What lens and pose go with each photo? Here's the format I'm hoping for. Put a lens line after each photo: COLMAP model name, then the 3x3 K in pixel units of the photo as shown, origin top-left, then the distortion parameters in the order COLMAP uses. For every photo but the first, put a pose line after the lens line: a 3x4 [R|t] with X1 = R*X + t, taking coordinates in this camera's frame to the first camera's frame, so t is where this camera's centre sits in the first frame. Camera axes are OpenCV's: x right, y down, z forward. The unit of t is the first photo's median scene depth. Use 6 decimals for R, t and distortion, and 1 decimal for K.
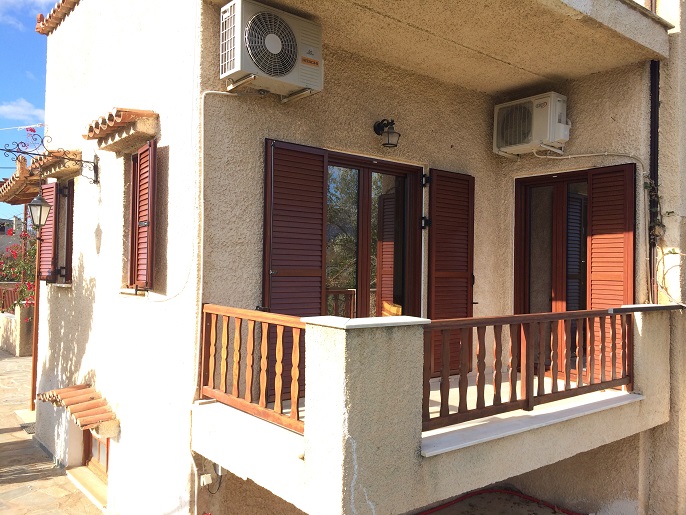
lens RADIAL K [[596.0, 0, 343.0], [0, 596.0, 257.5], [0, 0, 1]] dist [0.082245, -0.130216]
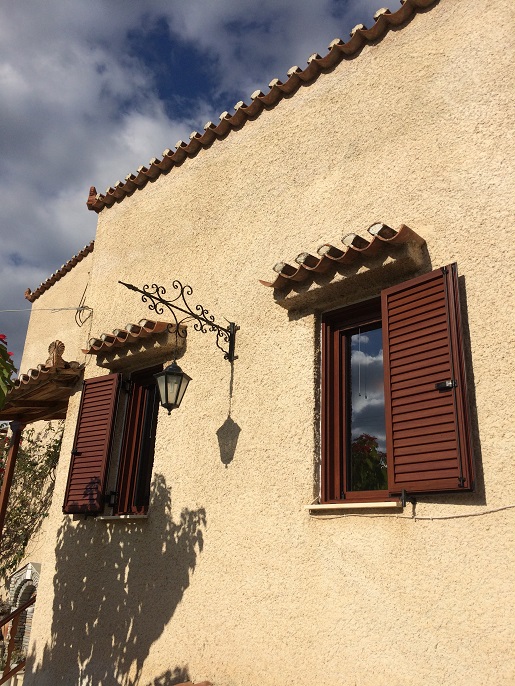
lens RADIAL K [[596.0, 0, 257.5], [0, 596.0, 343.0], [0, 0, 1]] dist [0.082245, -0.130216]
pose [[0.990326, 0.073038, 0.117982, -0.462773], [-0.030312, 0.943596, -0.329710, 0.089641], [-0.135408, 0.322944, 0.936681, 0.328289]]
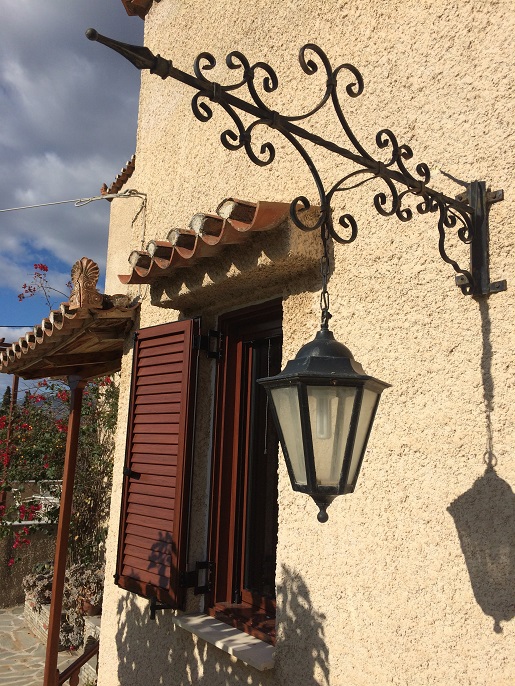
lens RADIAL K [[596.0, 0, 257.5], [0, 596.0, 343.0], [0, 0, 1]] dist [0.082245, -0.130216]
pose [[0.997971, 0.005484, -0.063432, -0.483003], [-0.014965, 0.988576, -0.149981, -0.066224], [0.061885, 0.150626, 0.986652, 0.758978]]
